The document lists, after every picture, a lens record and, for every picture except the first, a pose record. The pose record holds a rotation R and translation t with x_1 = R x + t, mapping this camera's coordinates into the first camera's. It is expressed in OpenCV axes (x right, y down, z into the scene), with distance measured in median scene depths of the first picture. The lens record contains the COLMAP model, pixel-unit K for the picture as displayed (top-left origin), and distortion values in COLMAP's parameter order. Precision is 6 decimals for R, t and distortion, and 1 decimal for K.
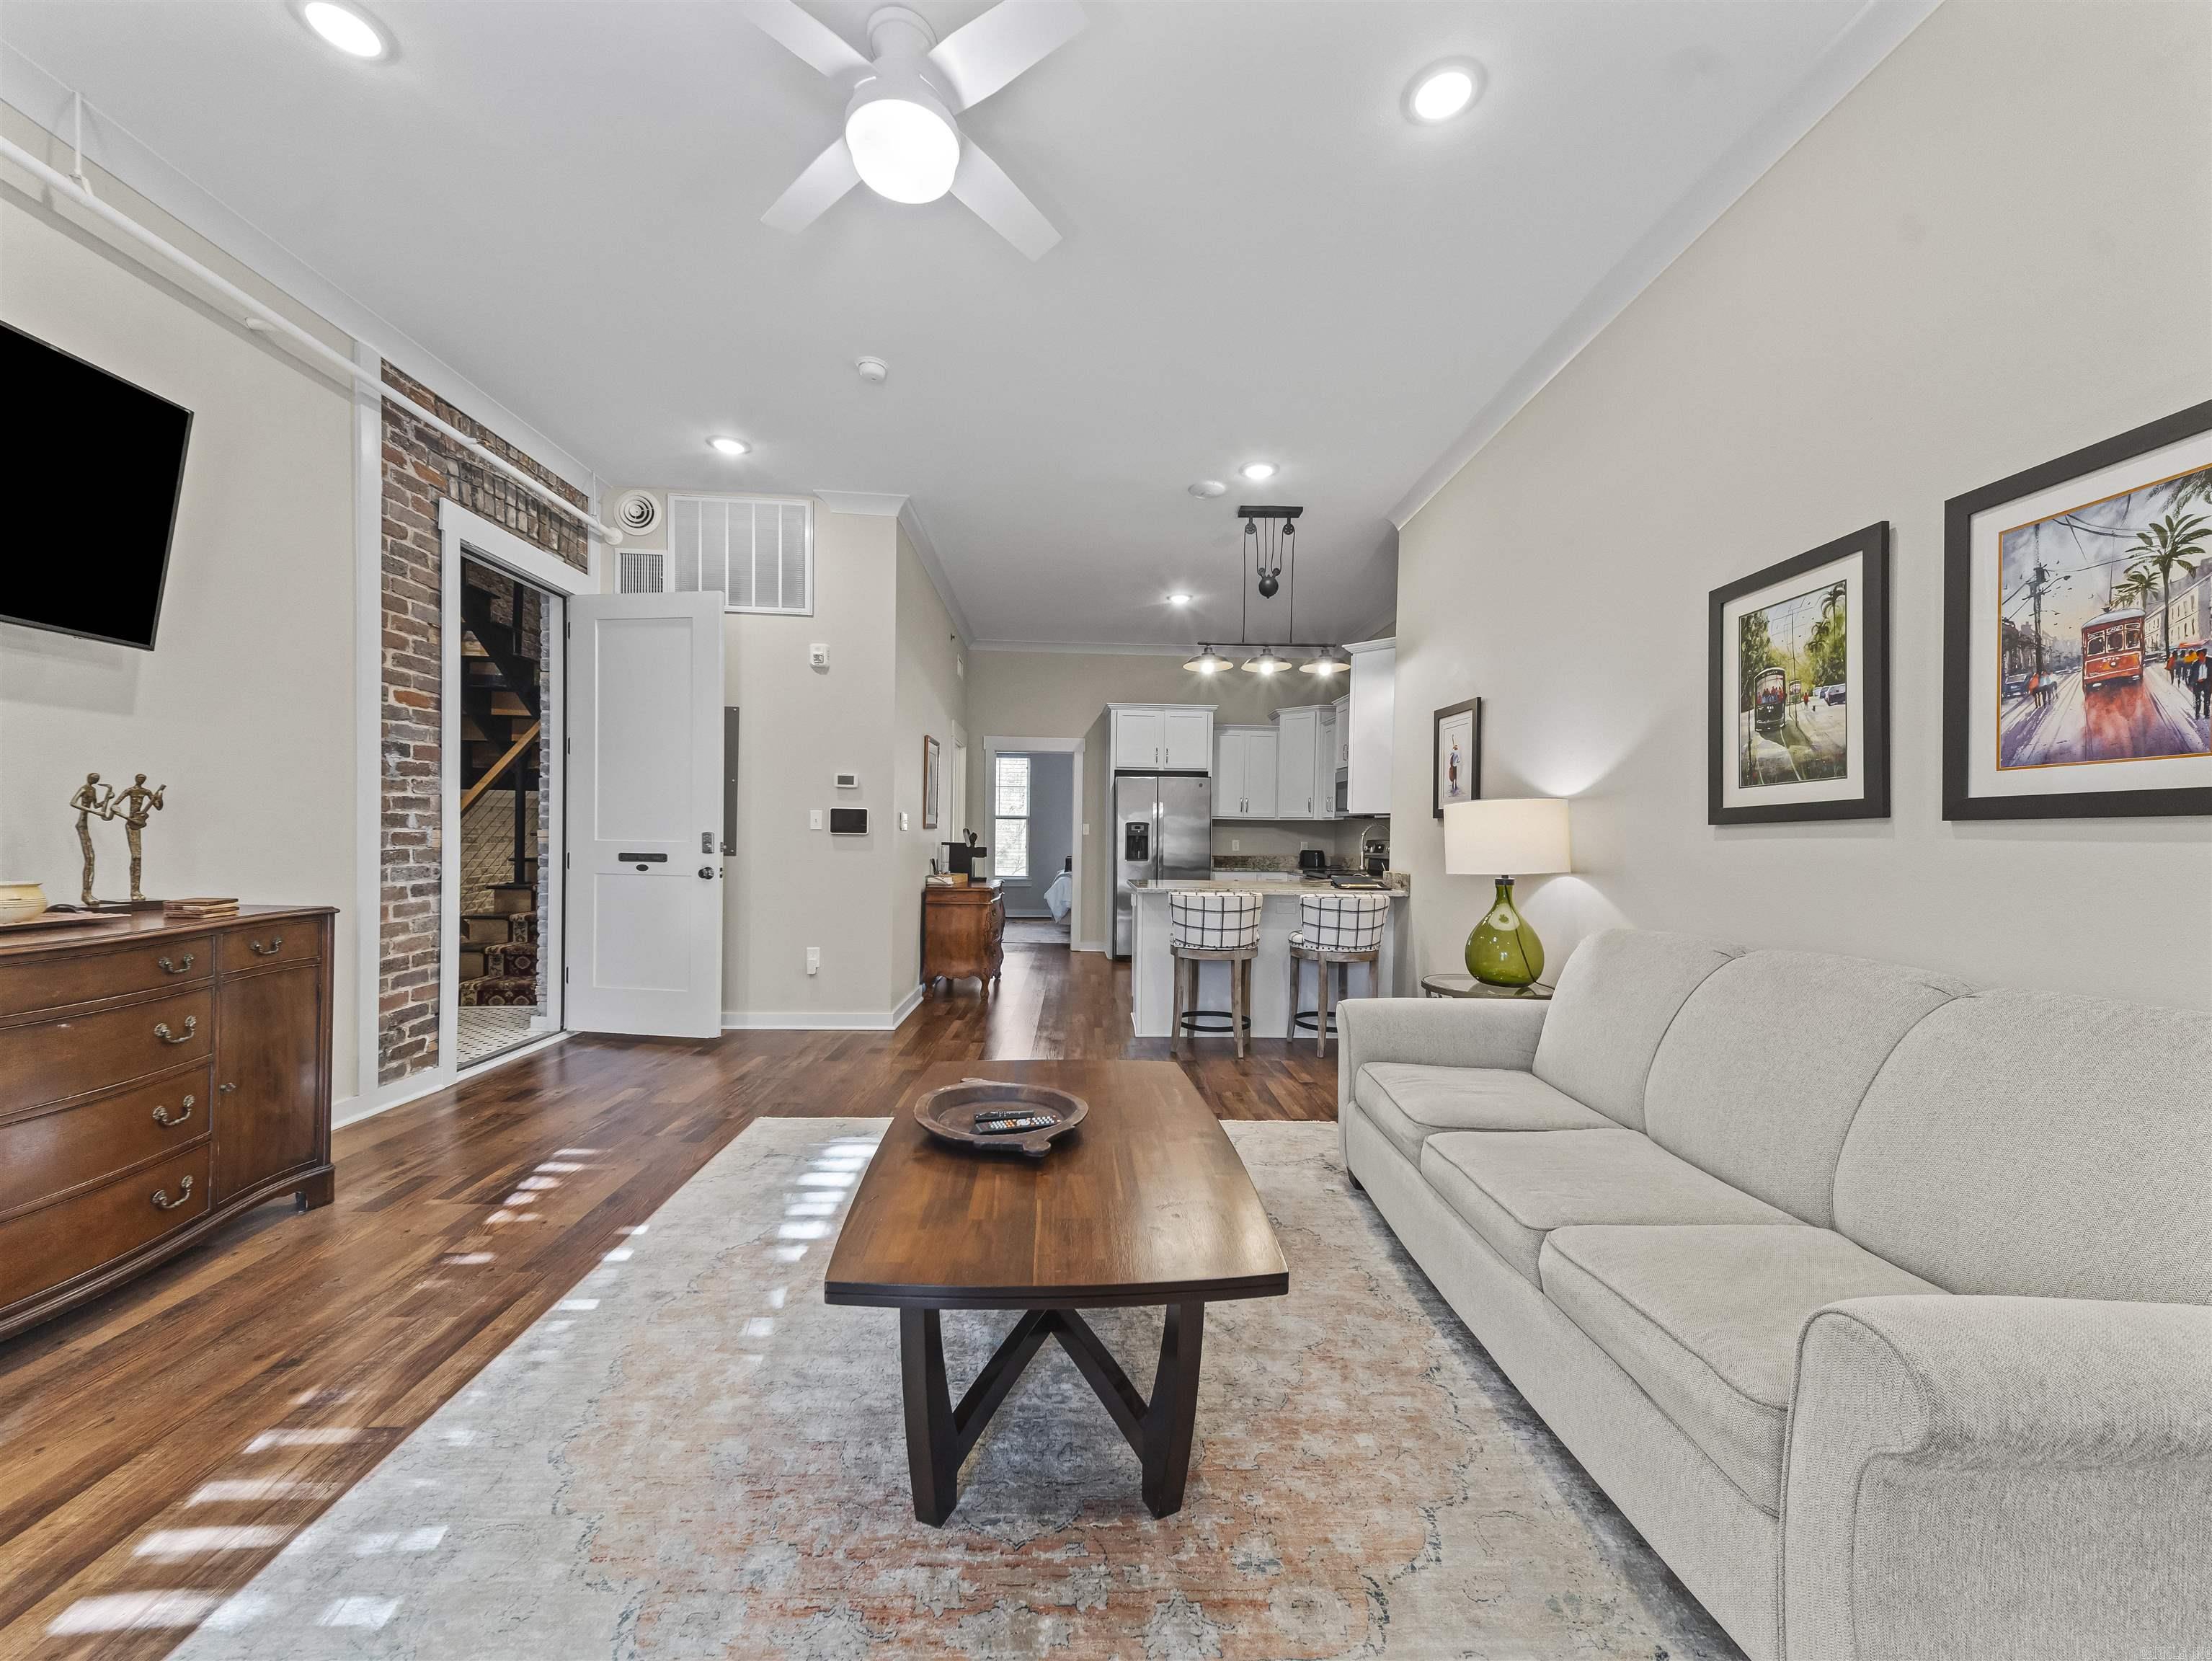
lens RADIAL K [[885.8, 0, 1111.9], [0, 885.8, 826.9], [0, 0, 1]] dist [0.016541, -0.000890]
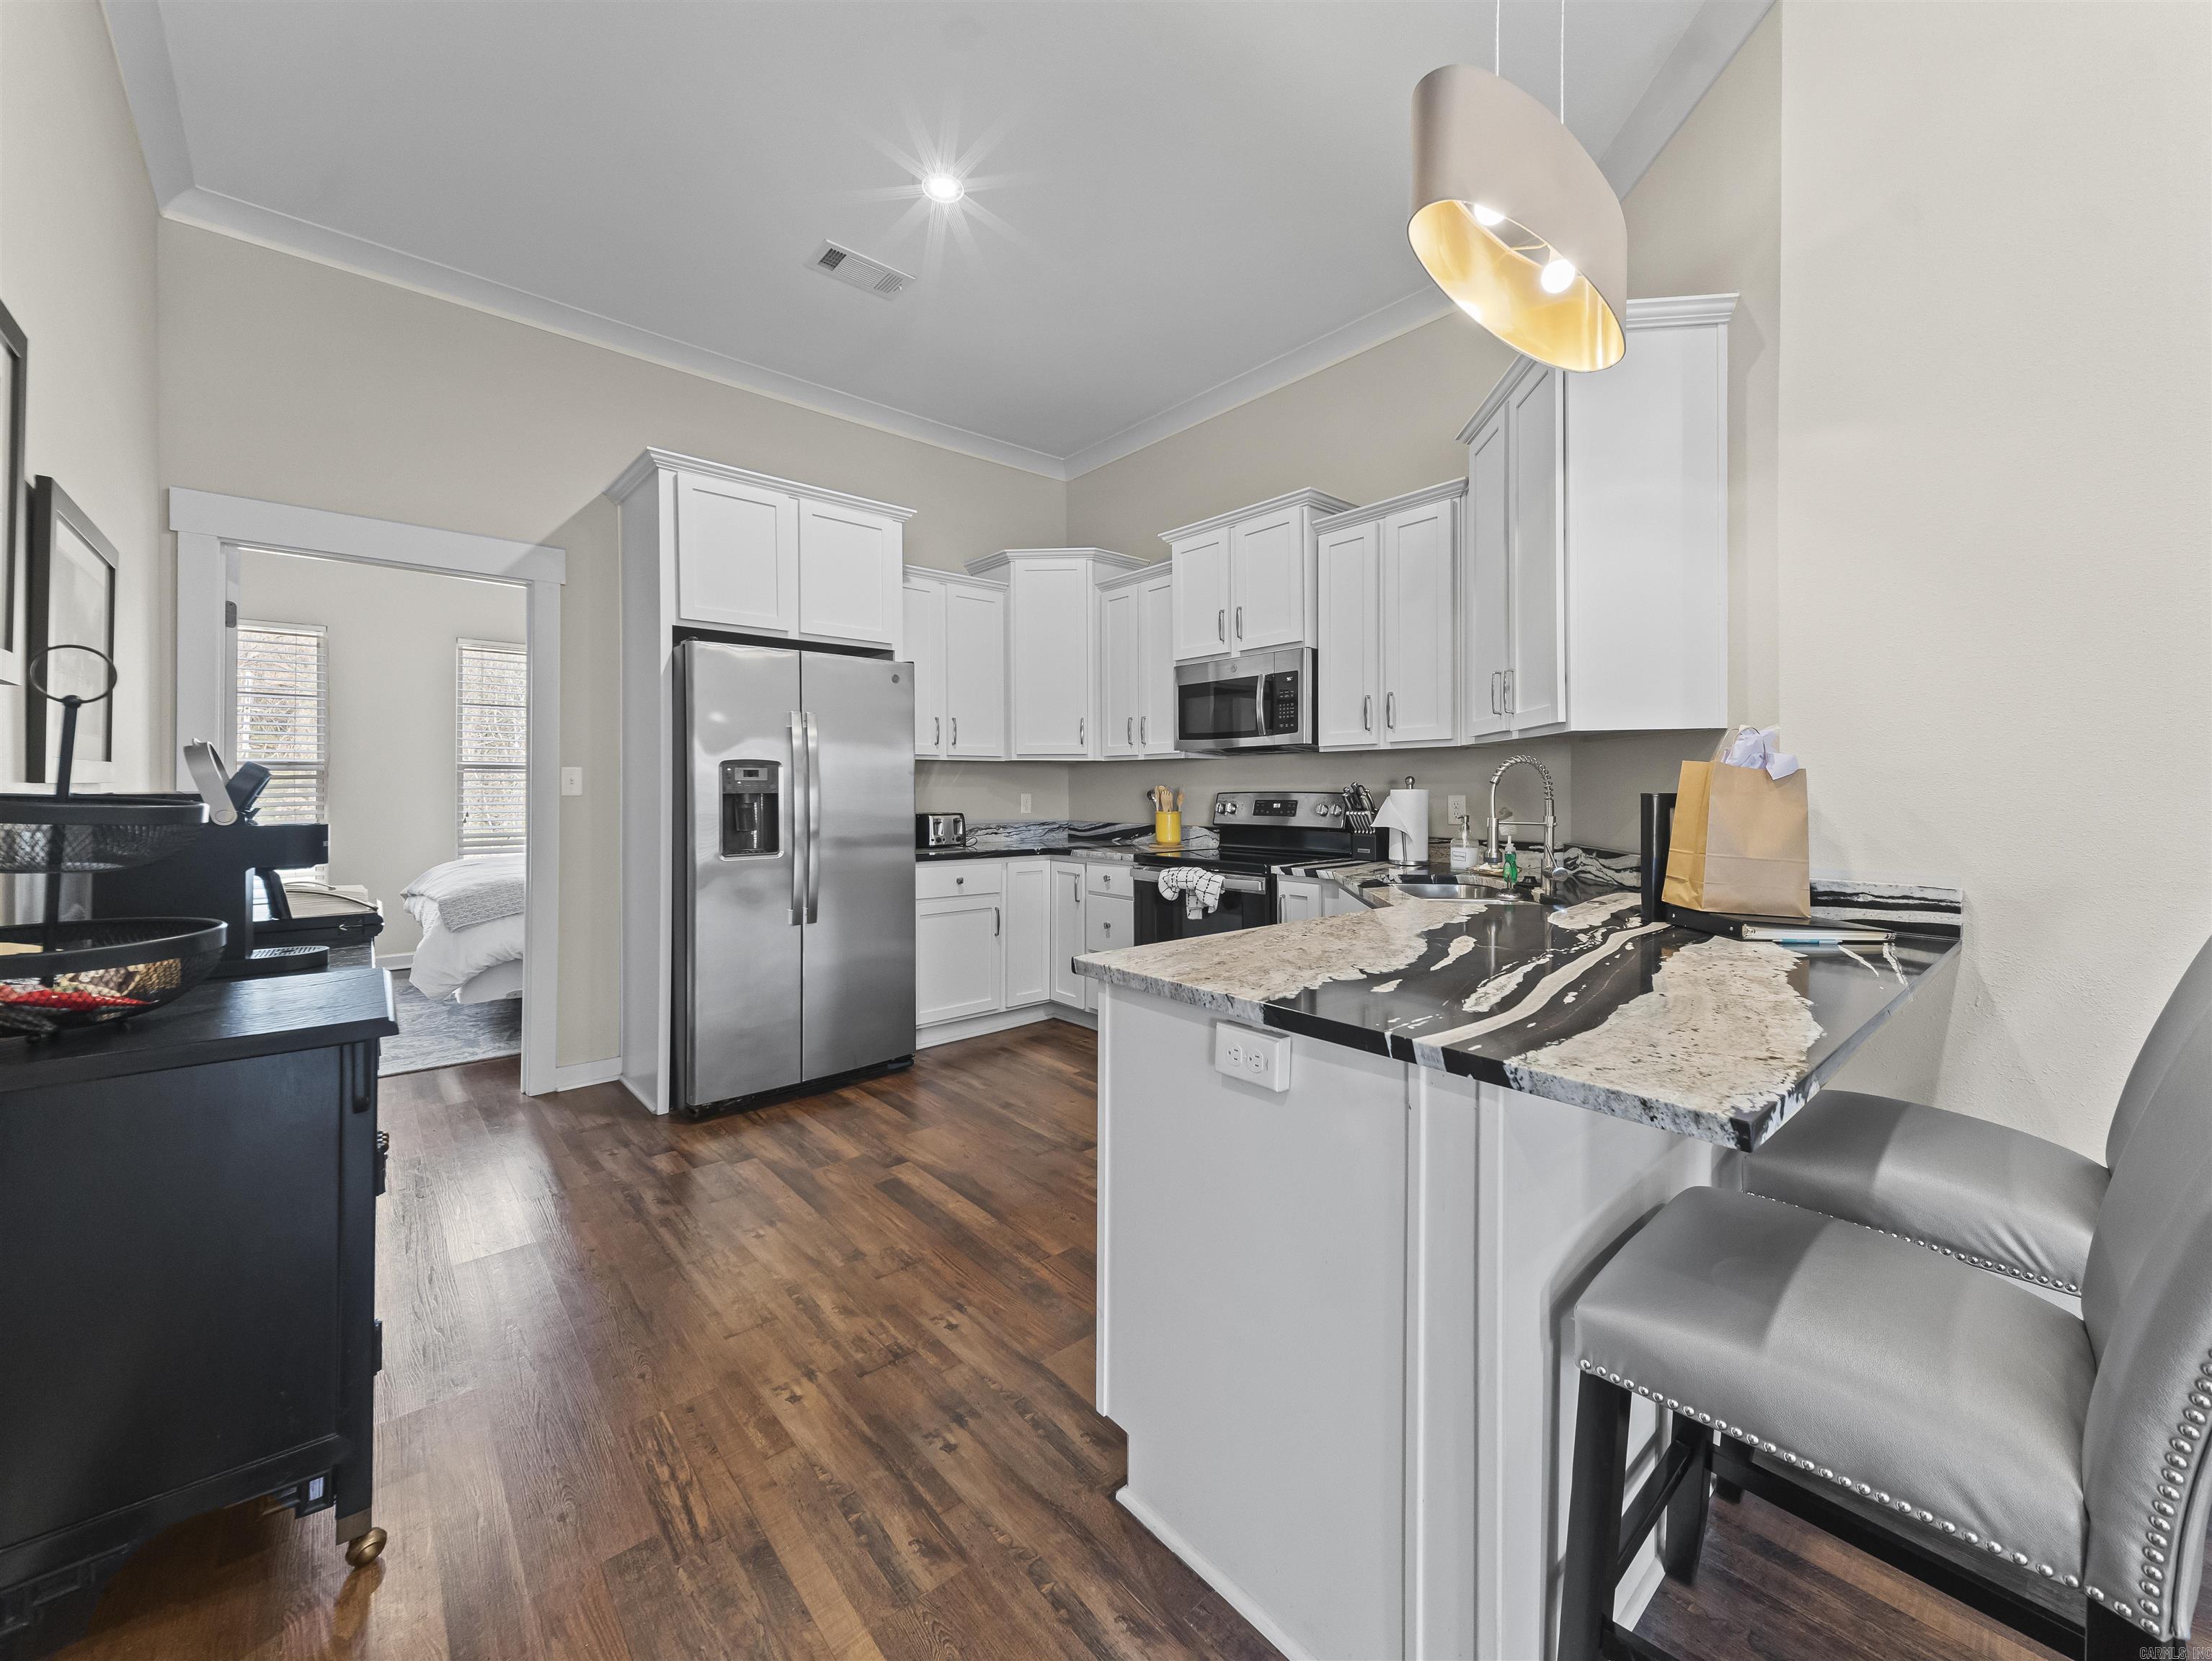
lens RADIAL K [[885.8, 0, 1144.5], [0, 885.8, 830.9], [0, 0, 1]] dist [0.016541, -0.000890]
pose [[0.767153, -0.033963, 0.640564, -0.094700], [0.008329, 0.999041, 0.042995, 0.011911], [-0.641410, -0.027649, 0.766700, 0.565695]]
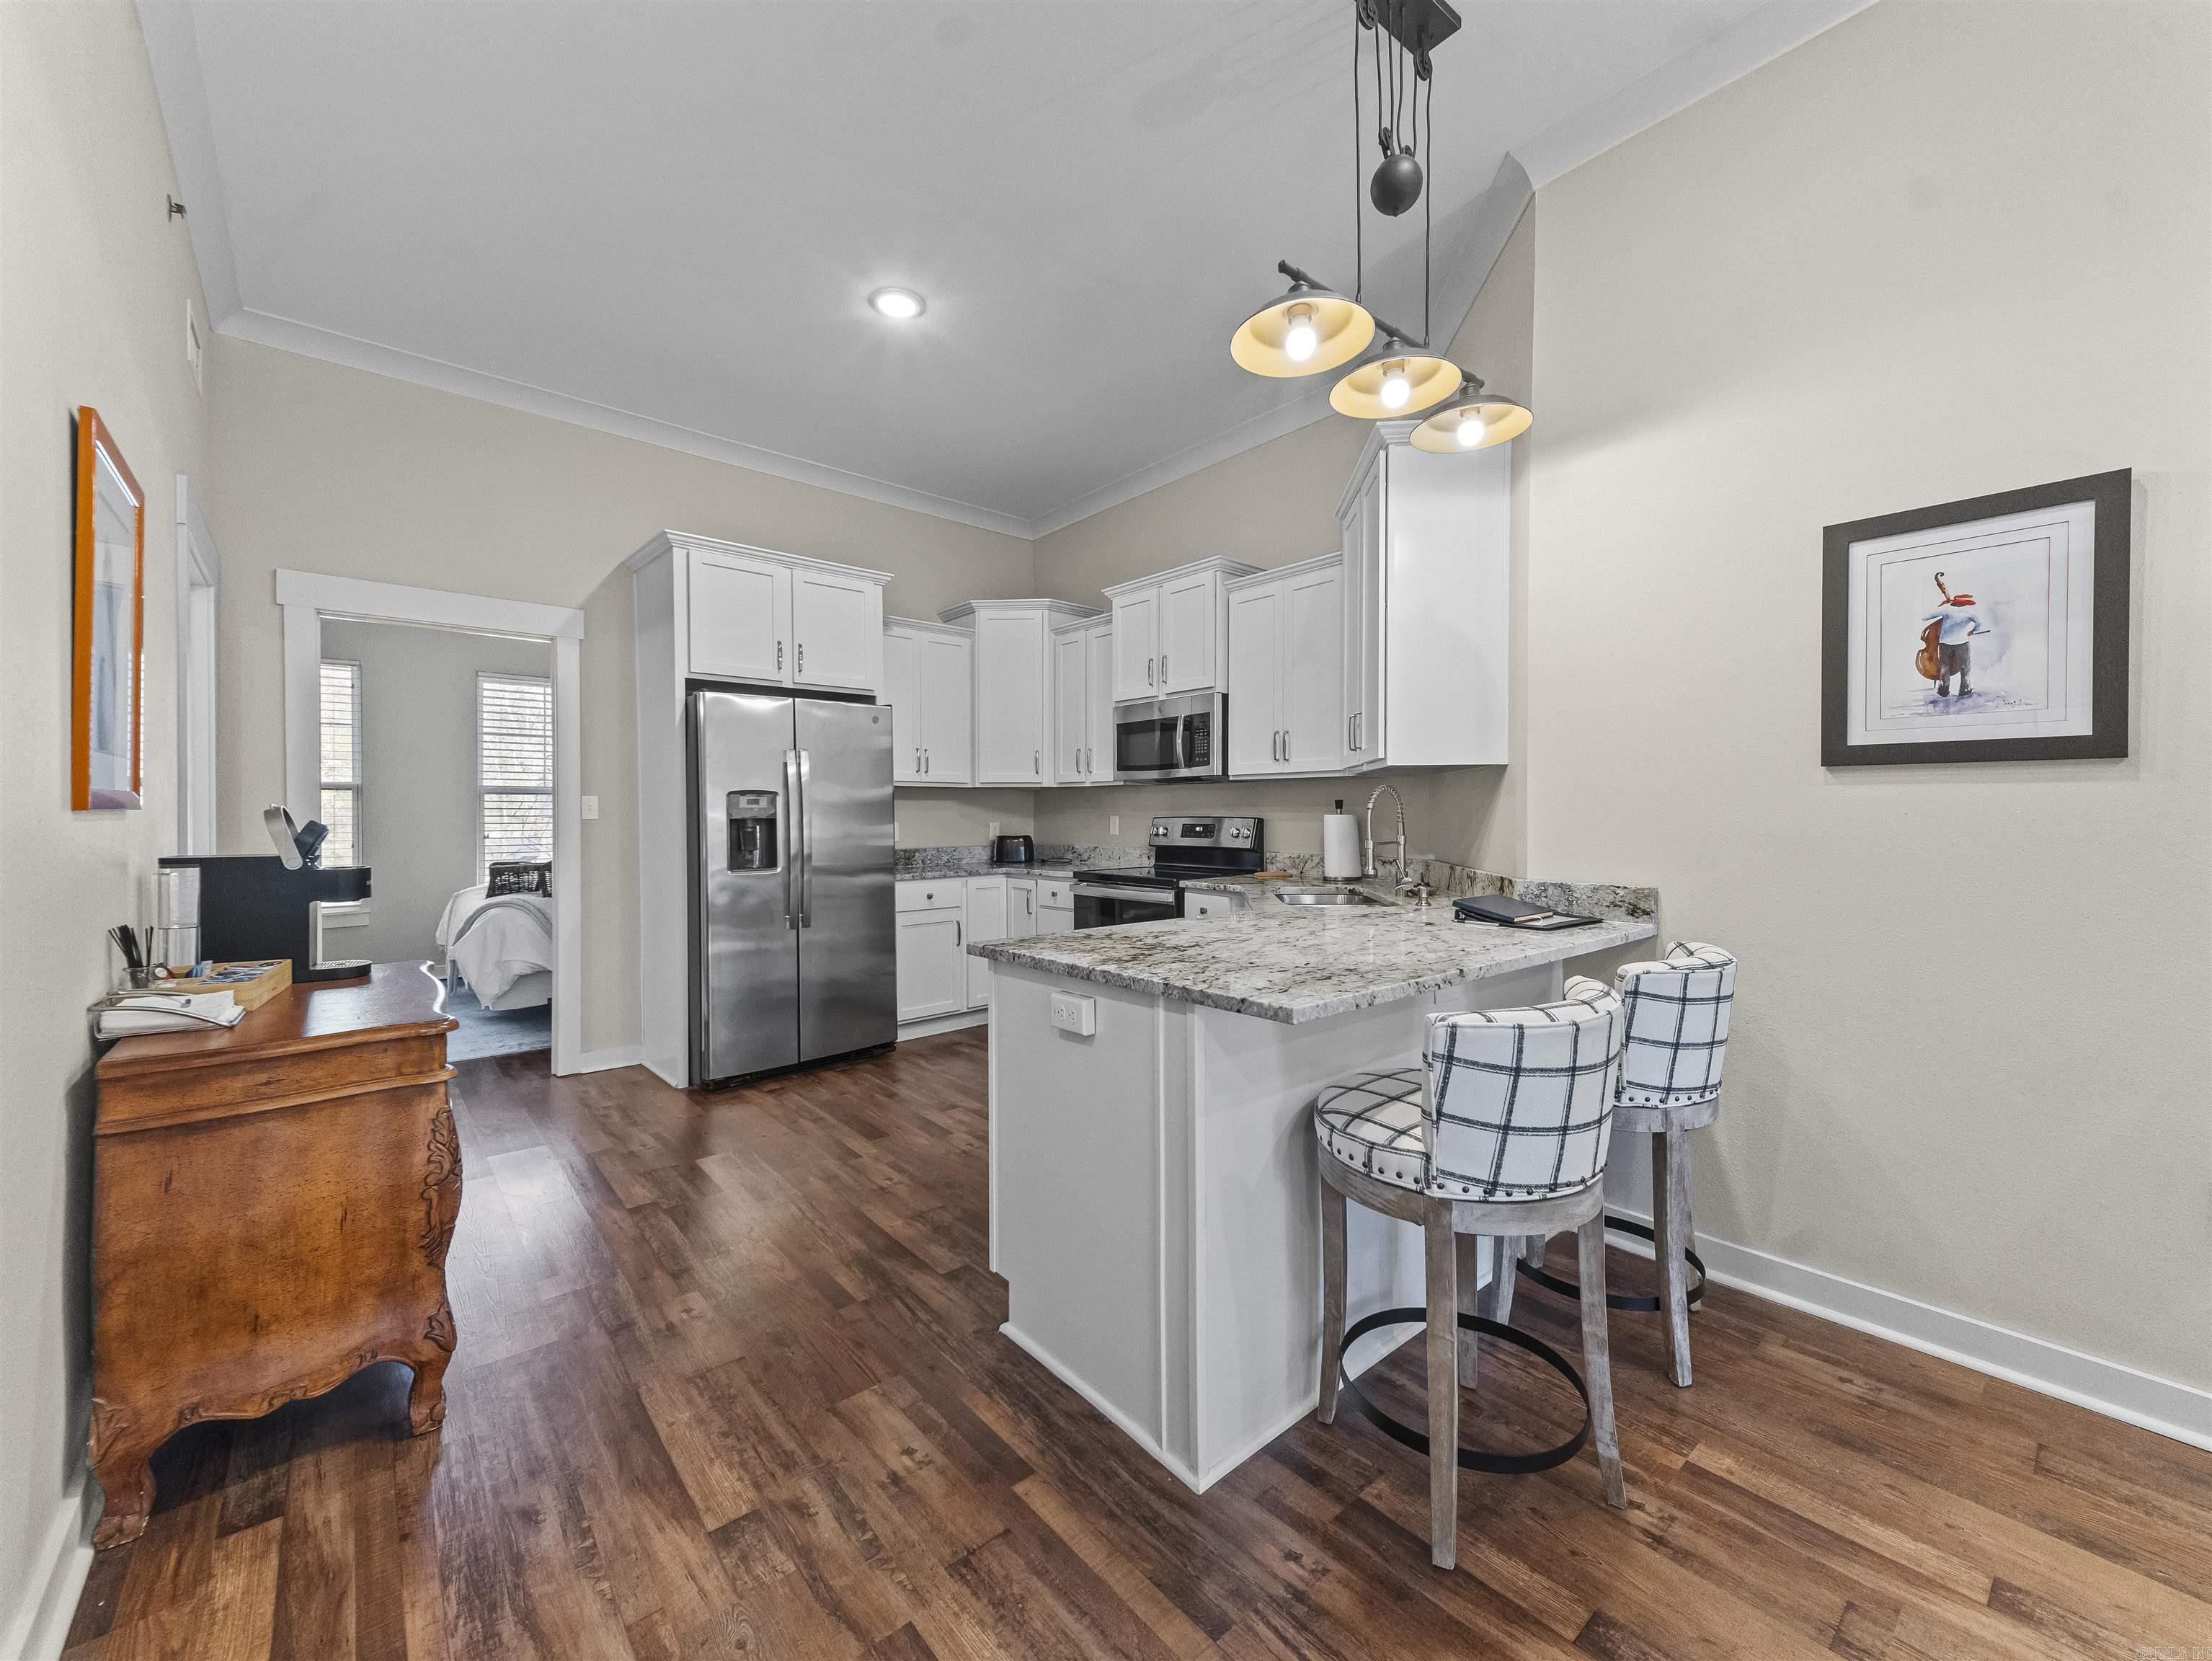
lens RADIAL K [[885.8, 0, 1100.8], [0, 885.8, 827.2], [0, 0, 1]] dist [0.016541, -0.000890]
pose [[0.795650, -0.035150, 0.604736, -0.109248], [0.024088, 0.999361, 0.026395, 0.005689], [-0.605278, -0.006434, 0.795988, 0.508246]]
